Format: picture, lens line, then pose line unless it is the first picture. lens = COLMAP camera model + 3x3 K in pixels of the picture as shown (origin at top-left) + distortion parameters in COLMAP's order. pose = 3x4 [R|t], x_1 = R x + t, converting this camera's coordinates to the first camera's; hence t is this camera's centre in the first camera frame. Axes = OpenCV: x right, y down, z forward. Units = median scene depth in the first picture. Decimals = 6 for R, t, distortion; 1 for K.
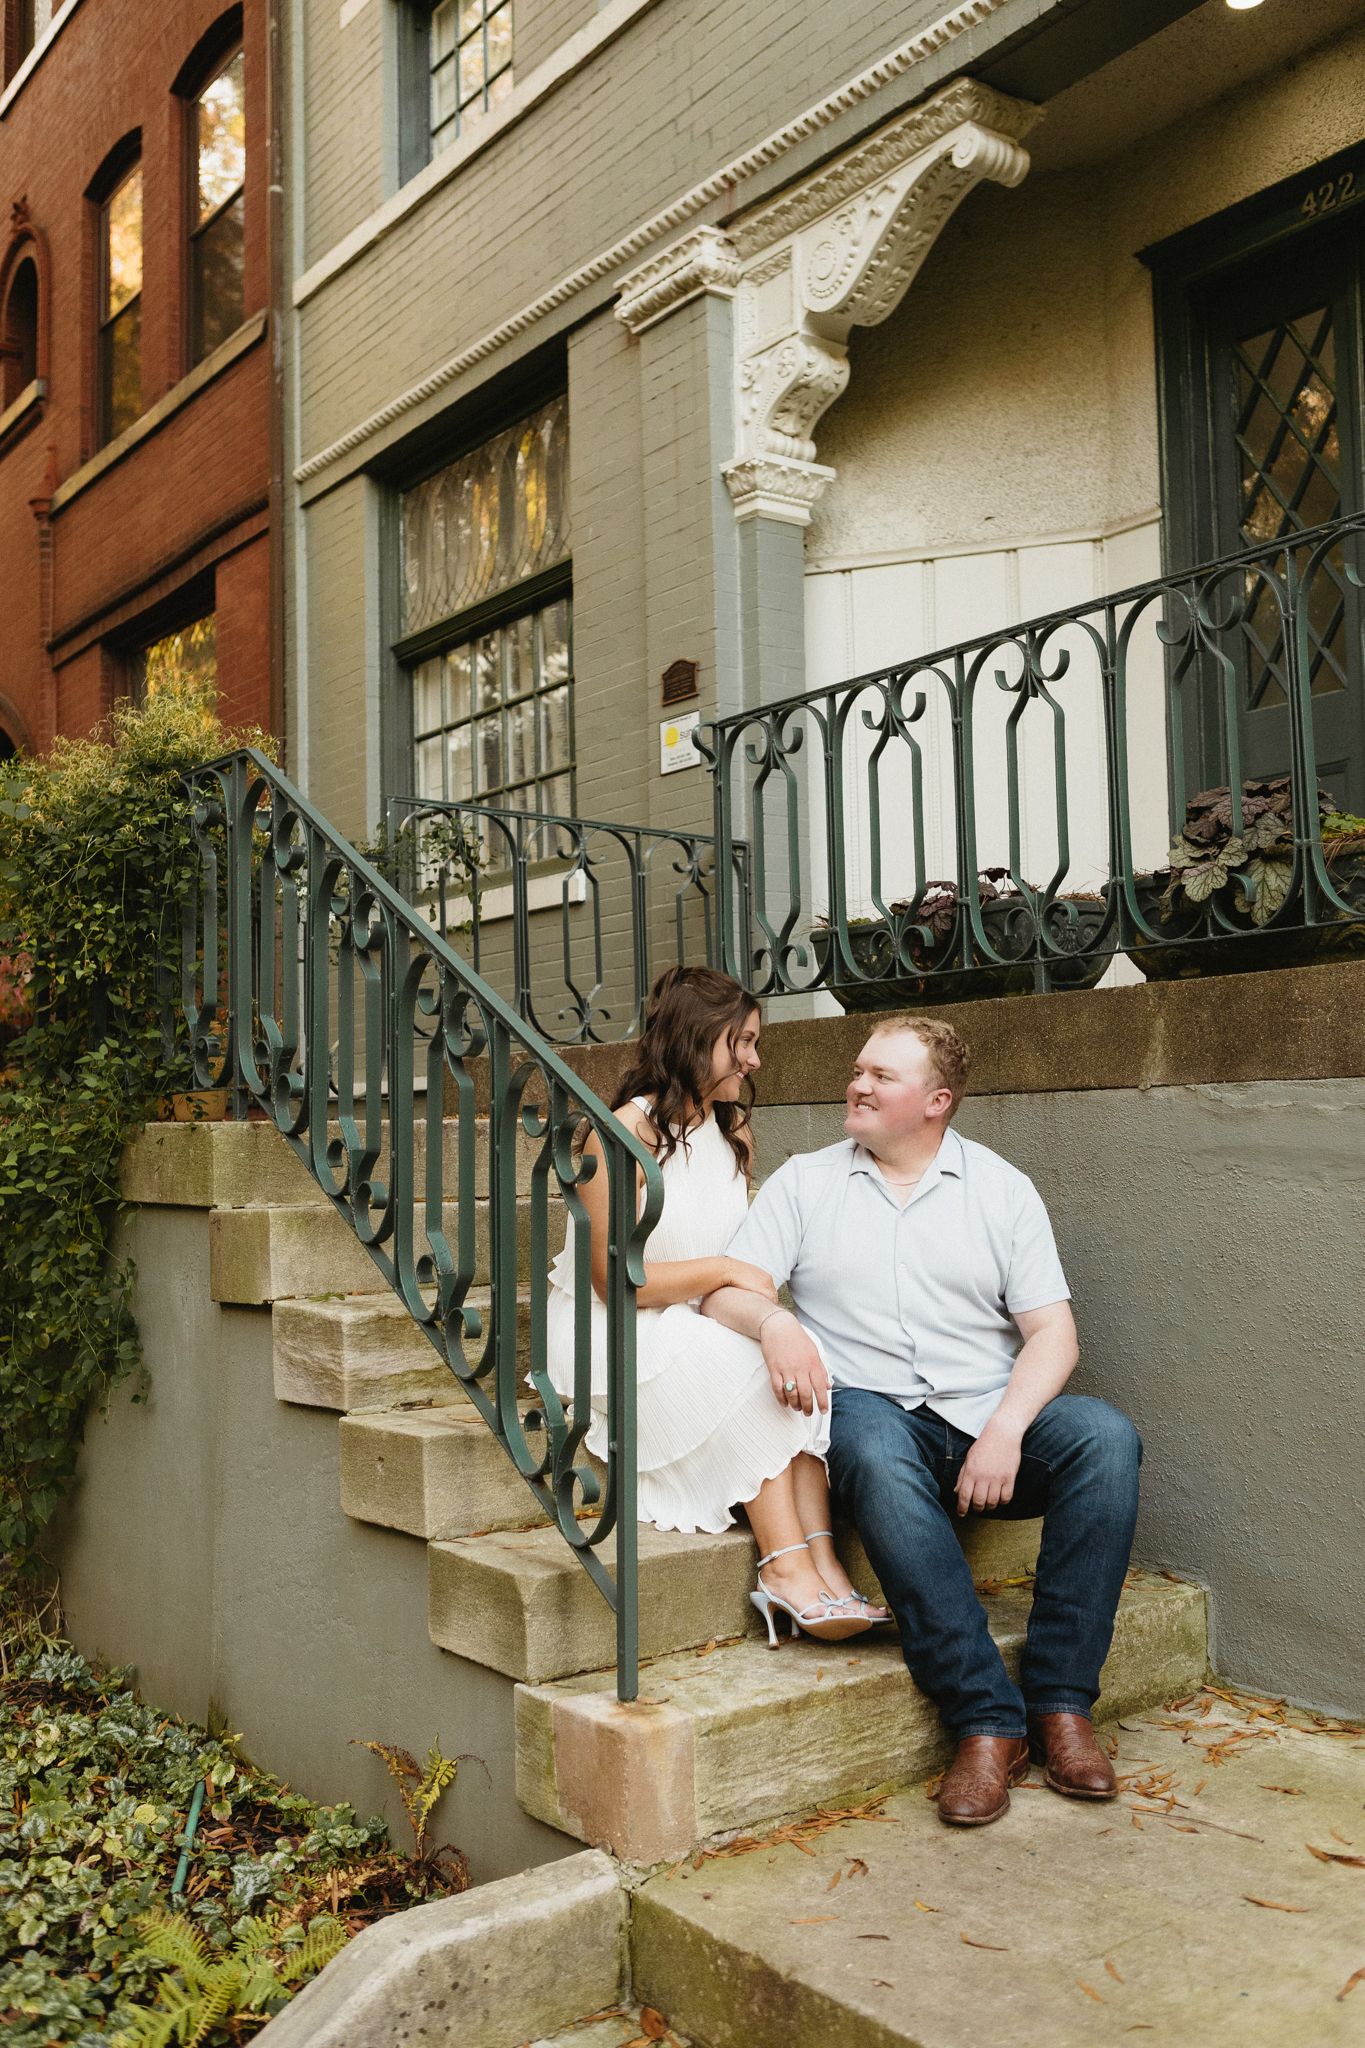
lens RADIAL K [[1924.0, 0, 680.3], [0, 1924.0, 1013.3], [0, 0, 1]] dist [0.006371, 0.000000]
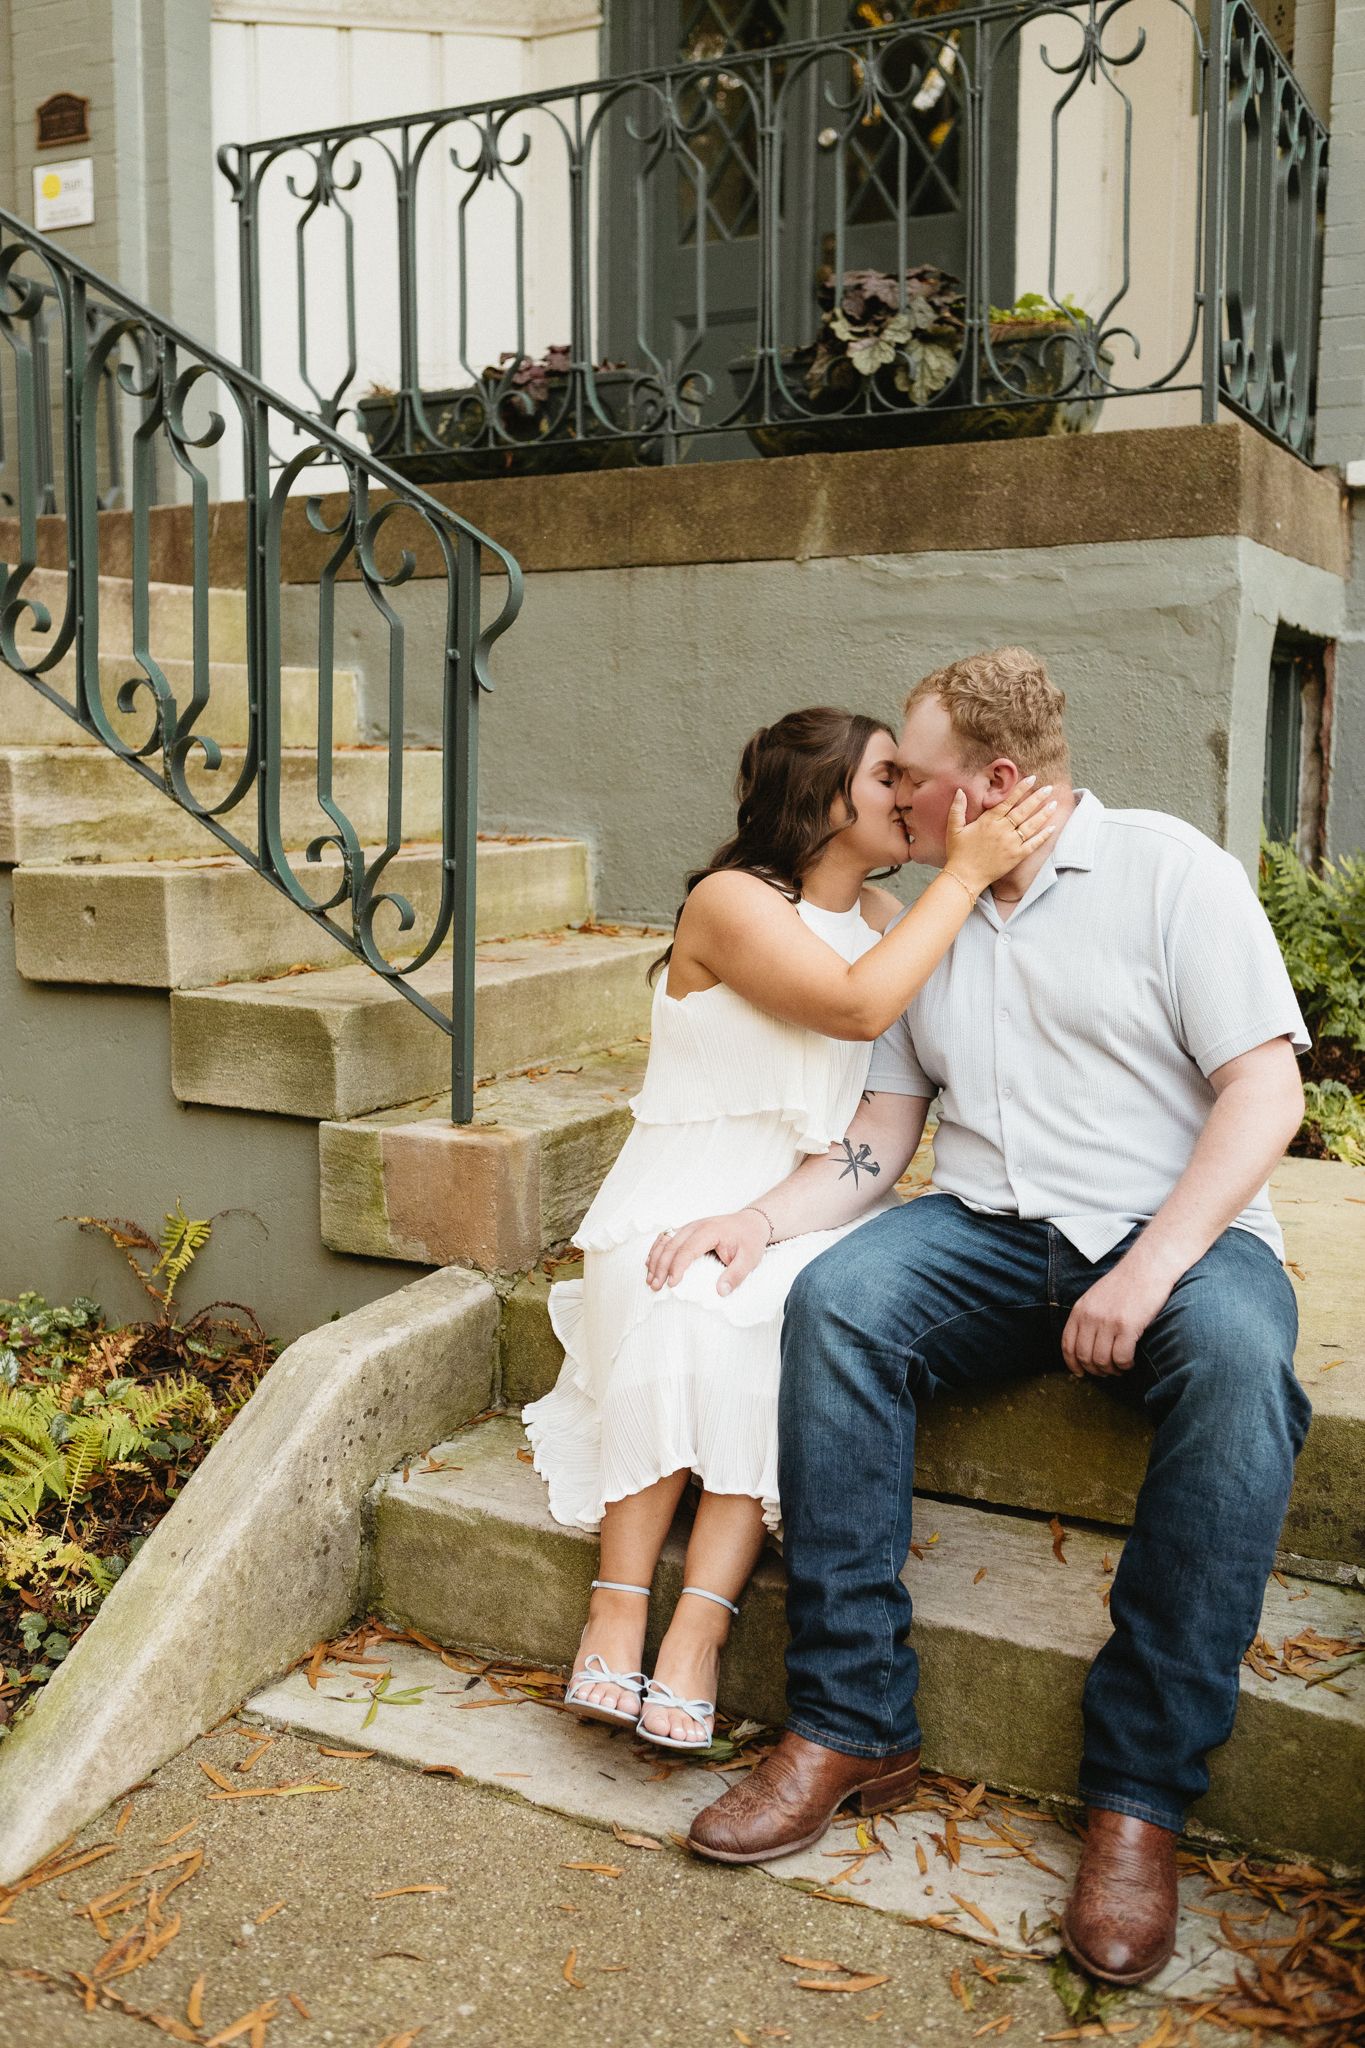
lens RADIAL K [[1924.0, 0, 692.1], [0, 1924.0, 991.4], [0, 0, 1]] dist [0.006371, 0.000000]
pose [[0.890664, -0.027488, 0.453831, -0.291067], [-0.054683, 0.984449, 0.166945, 0.100268], [-0.451362, -0.173509, 0.875310, 0.092856]]
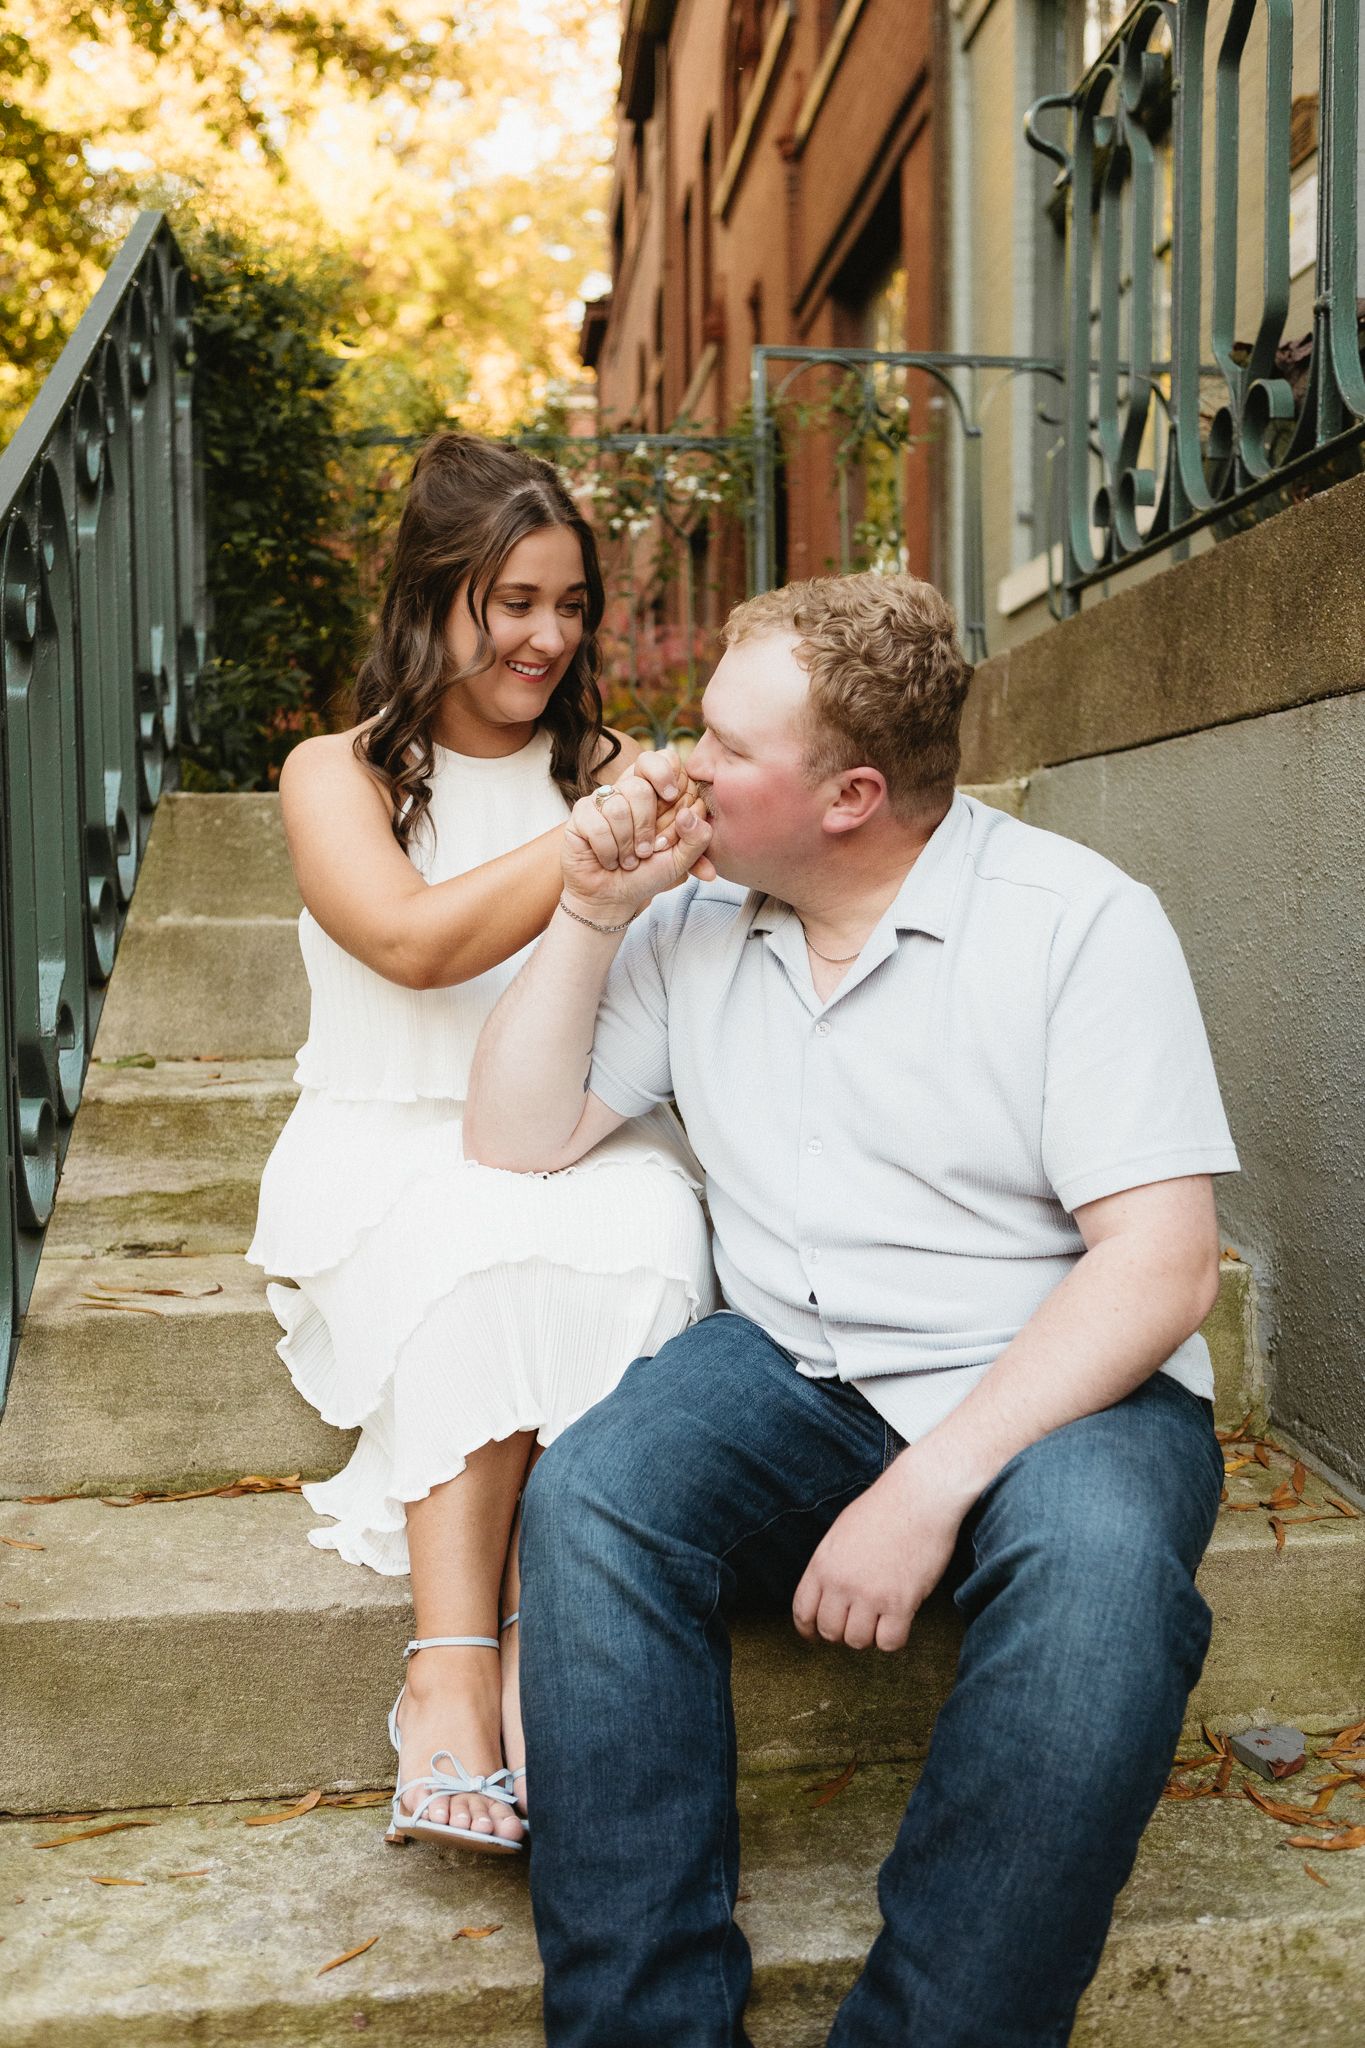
lens RADIAL K [[1924.0, 0, 669.5], [0, 1924.0, 1029.6], [0, 0, 1]] dist [0.006371, 0.000000]
pose [[0.861600, 0.044808, -0.505606, 0.302460], [0.028385, 0.990284, 0.136132, 0.058092], [0.506793, -0.131643, 0.851957, 0.577102]]
